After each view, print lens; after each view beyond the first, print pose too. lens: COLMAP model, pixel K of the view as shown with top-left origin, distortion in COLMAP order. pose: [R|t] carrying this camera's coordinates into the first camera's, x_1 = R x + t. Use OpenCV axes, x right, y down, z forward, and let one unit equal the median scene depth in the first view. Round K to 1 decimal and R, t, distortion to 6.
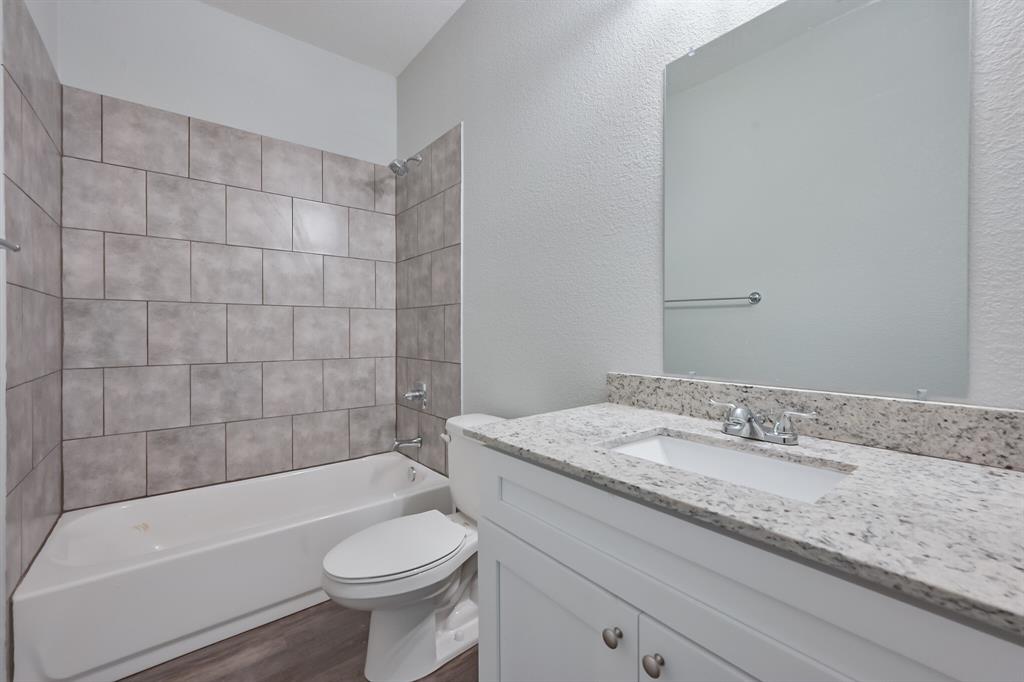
lens RADIAL K [[419.0, 0, 516.2], [0, 419.0, 335.8], [0, 0, 1]] dist [0.001883, 0.000275]
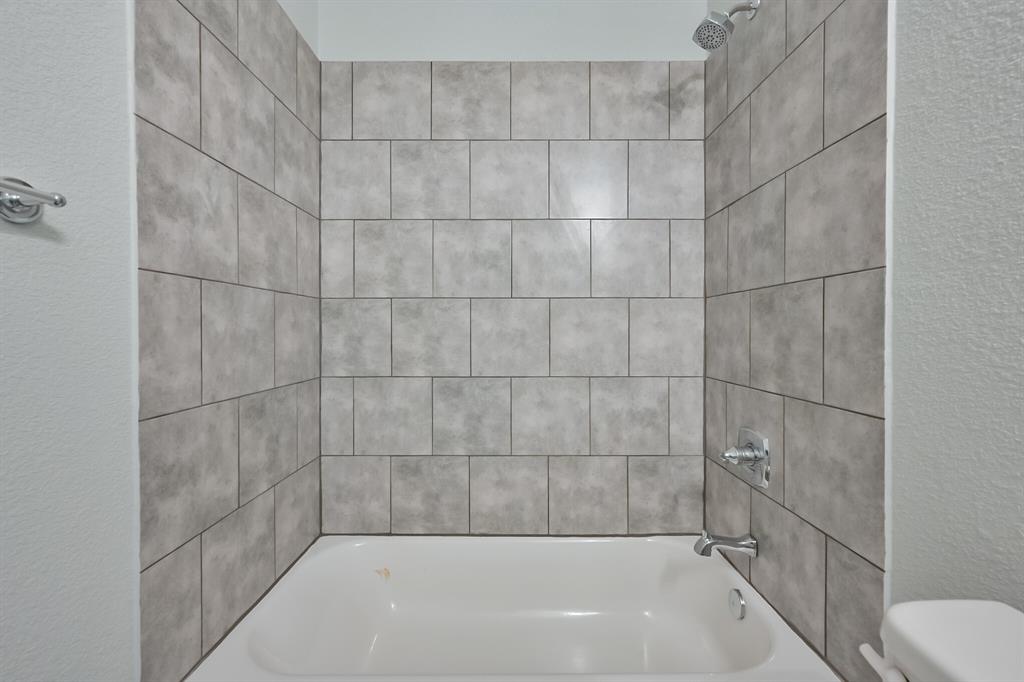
lens RADIAL K [[429.4, 0, 517.1], [0, 429.4, 332.9], [0, 0, 1]] dist [0.000426, 0.000025]
pose [[0.783478, 0.000478, -0.621420, -0.142747], [-0.005186, 0.999970, -0.005768, -0.009717], [0.621398, 0.007742, 0.783457, 0.437506]]
